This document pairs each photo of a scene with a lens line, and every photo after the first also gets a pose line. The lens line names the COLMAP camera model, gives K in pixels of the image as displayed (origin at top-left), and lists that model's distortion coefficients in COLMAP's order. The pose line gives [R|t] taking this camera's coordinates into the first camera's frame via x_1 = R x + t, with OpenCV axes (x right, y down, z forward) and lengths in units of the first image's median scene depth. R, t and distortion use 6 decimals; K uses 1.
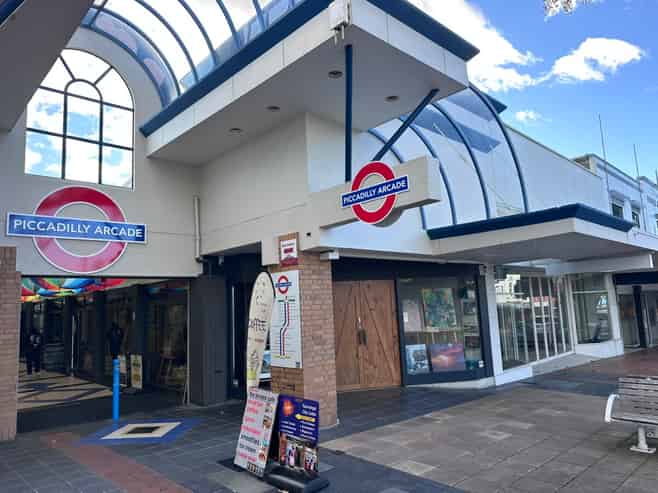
lens RADIAL K [[458.5, 0, 329.0], [0, 458.5, 246.5], [0, 0, 1]] dist [0.081823, -0.106939]
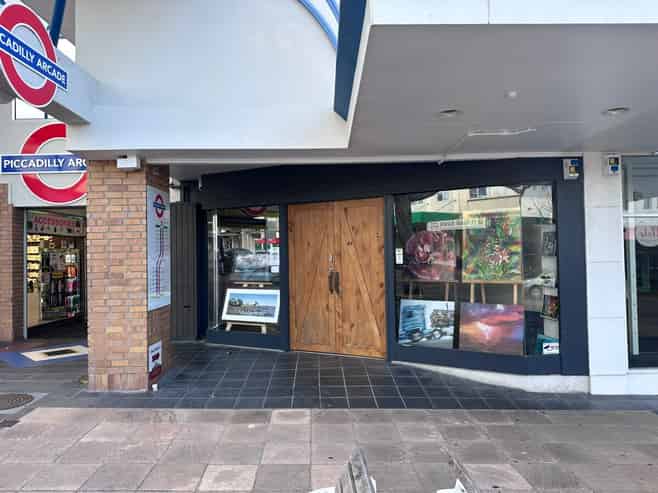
lens RADIAL K [[458.5, 0, 329.0], [0, 458.5, 246.5], [0, 0, 1]] dist [0.081823, -0.106939]
pose [[0.737616, 0.017602, -0.674991, 0.618816], [0.072626, 0.991793, 0.105229, 0.080711], [0.671303, -0.126640, 0.730284, 0.572241]]
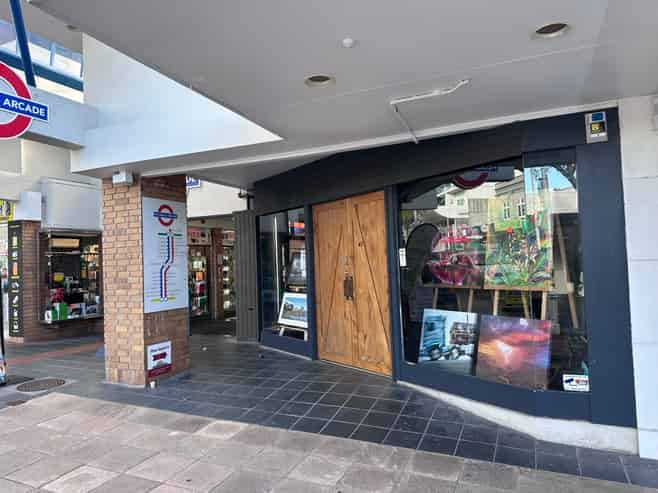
lens RADIAL K [[458.5, 0, 329.0], [0, 458.5, 246.5], [0, 0, 1]] dist [0.081823, -0.106939]
pose [[0.380213, -0.006094, -0.924879, 0.747512], [0.137355, 0.989262, 0.049948, 0.122792], [0.914643, -0.146027, 0.376967, 0.862599]]
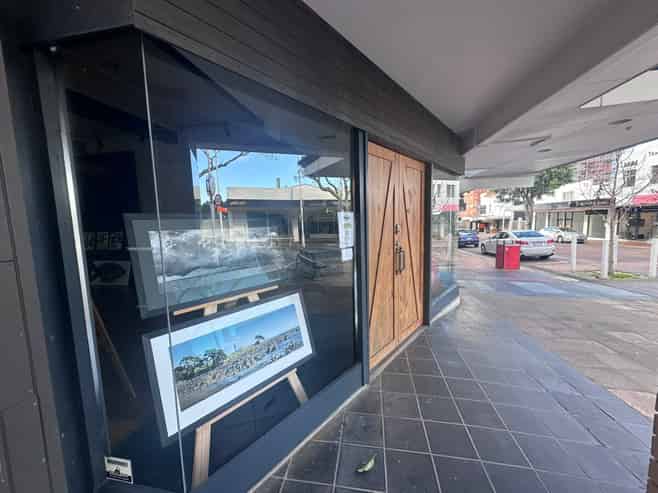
lens RADIAL K [[261.5, 0, 329.9], [0, 261.5, 248.3], [0, 0, 1]] dist [0.000531, 0.000150]
pose [[0.803512, -0.046218, 0.593492, -0.207448], [-0.079819, 0.979614, 0.184351, 0.153892], [-0.589913, -0.195500, 0.783443, 0.933521]]
